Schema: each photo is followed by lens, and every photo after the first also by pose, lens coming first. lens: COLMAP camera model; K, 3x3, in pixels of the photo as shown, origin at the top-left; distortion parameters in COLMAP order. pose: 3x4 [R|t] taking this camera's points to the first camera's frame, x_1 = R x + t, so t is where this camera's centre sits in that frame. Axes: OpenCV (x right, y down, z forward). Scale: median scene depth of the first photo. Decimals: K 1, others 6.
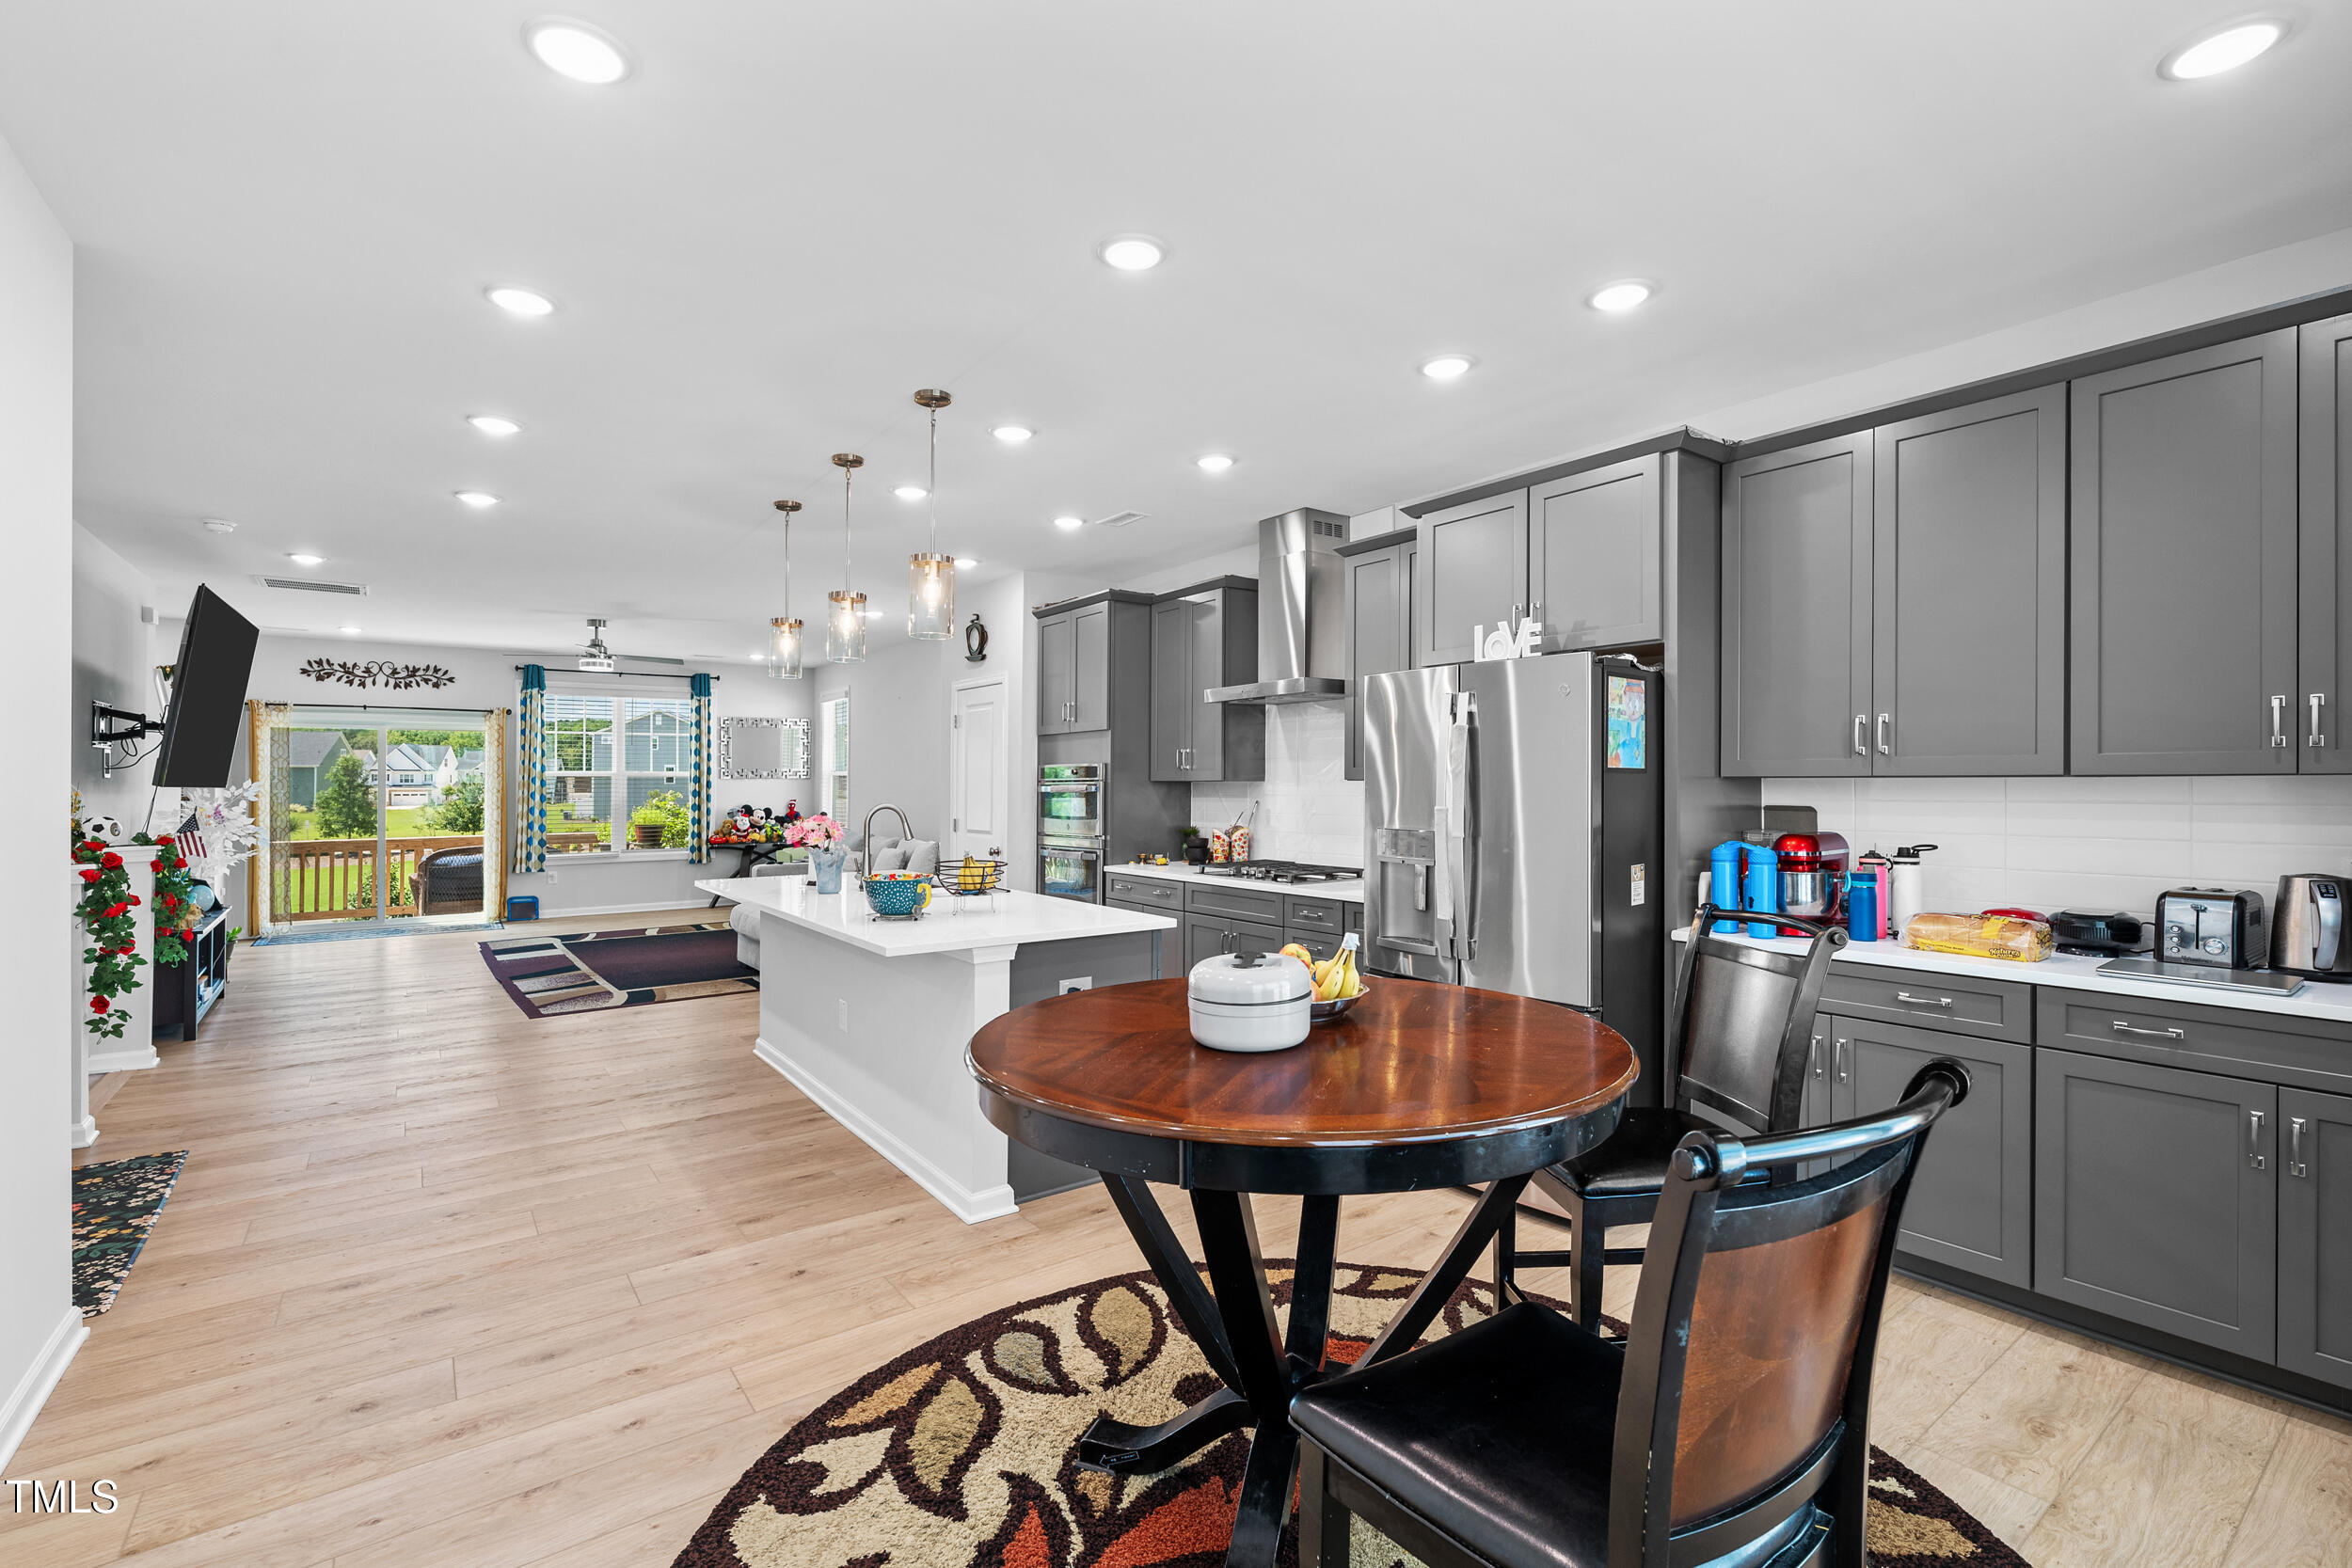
lens RADIAL K [[1038.6, 0, 1173.4], [0, 1038.6, 774.2], [0, 0, 1]] dist [0.000279, -0.000235]
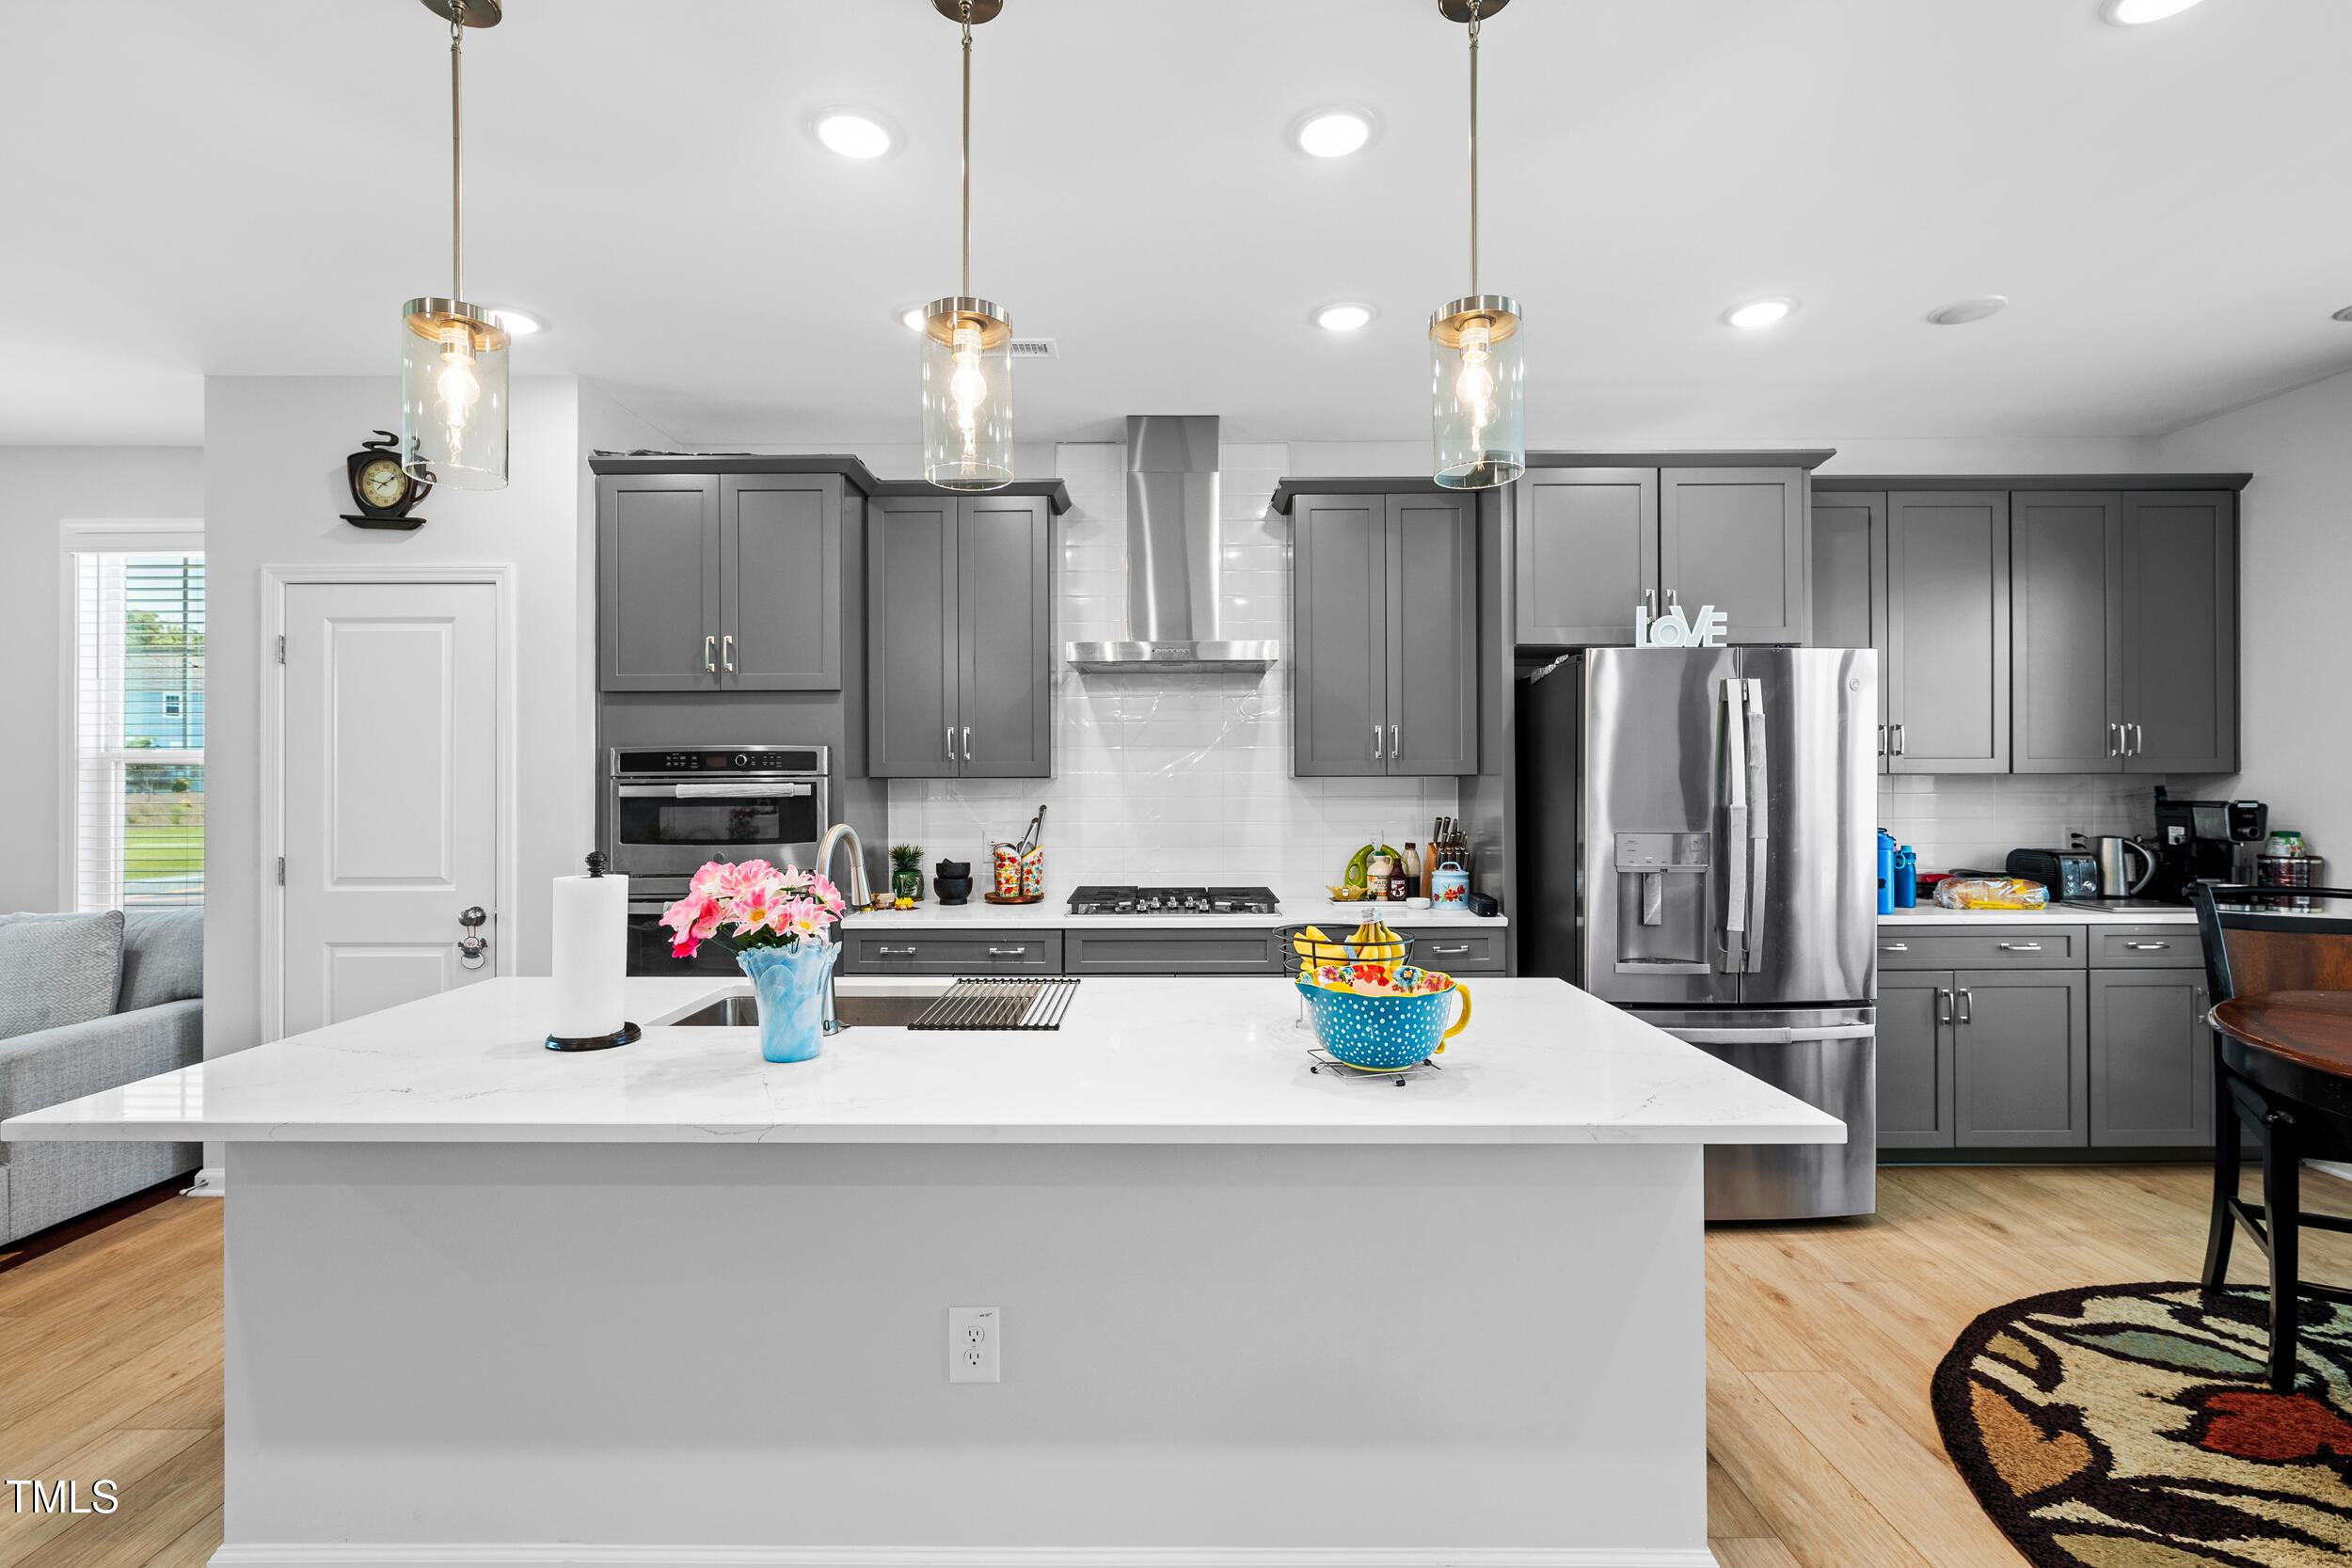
lens RADIAL K [[1038.6, 0, 1173.4], [0, 1038.6, 774.2], [0, 0, 1]] dist [0.000279, -0.000235]
pose [[0.595786, 0.003832, 0.803134, -0.265851], [-0.005233, 0.999986, -0.000888, 0.002900], [-0.803126, -0.003674, 0.595798, 0.305535]]
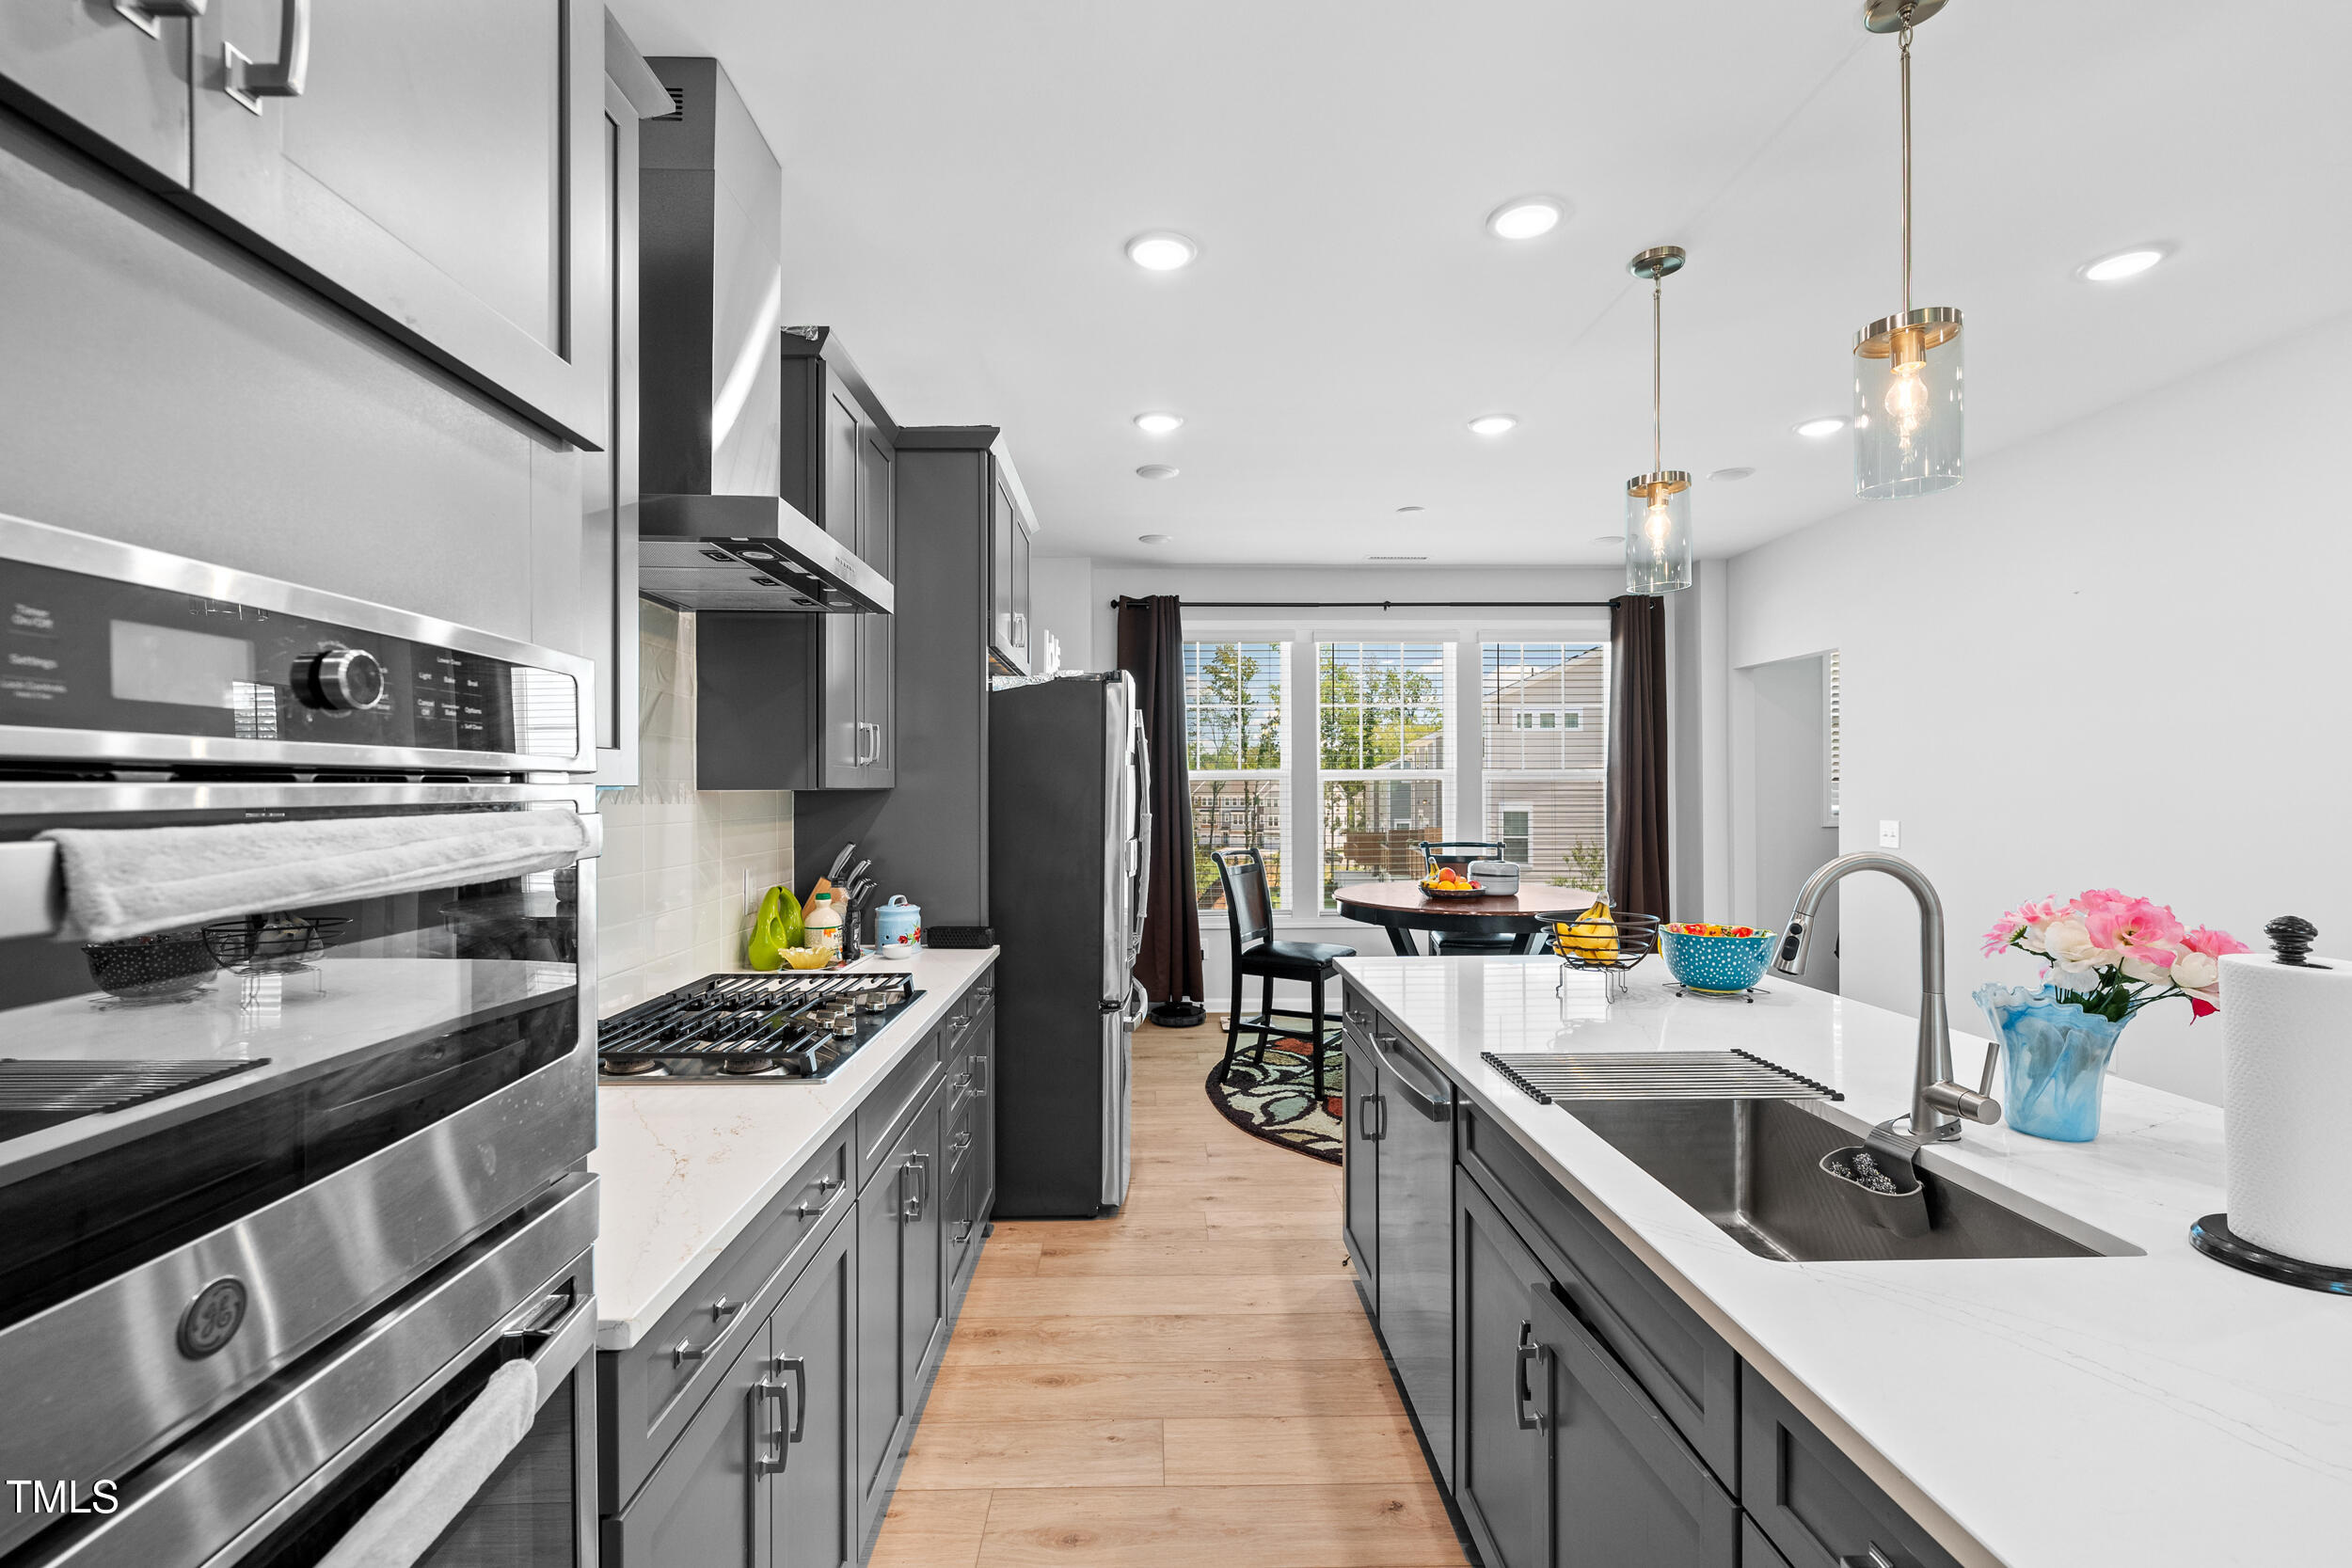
lens RADIAL K [[1033.9, 0, 1177.3], [0, 1033.9, 782.7], [0, 0, 1]] dist [-0.001825, -0.000259]
pose [[-0.819011, 0.009518, 0.573699, -0.139497], [0.000277, 0.999869, -0.016193, 0.005908], [-0.573778, -0.013104, -0.818906, 0.666936]]
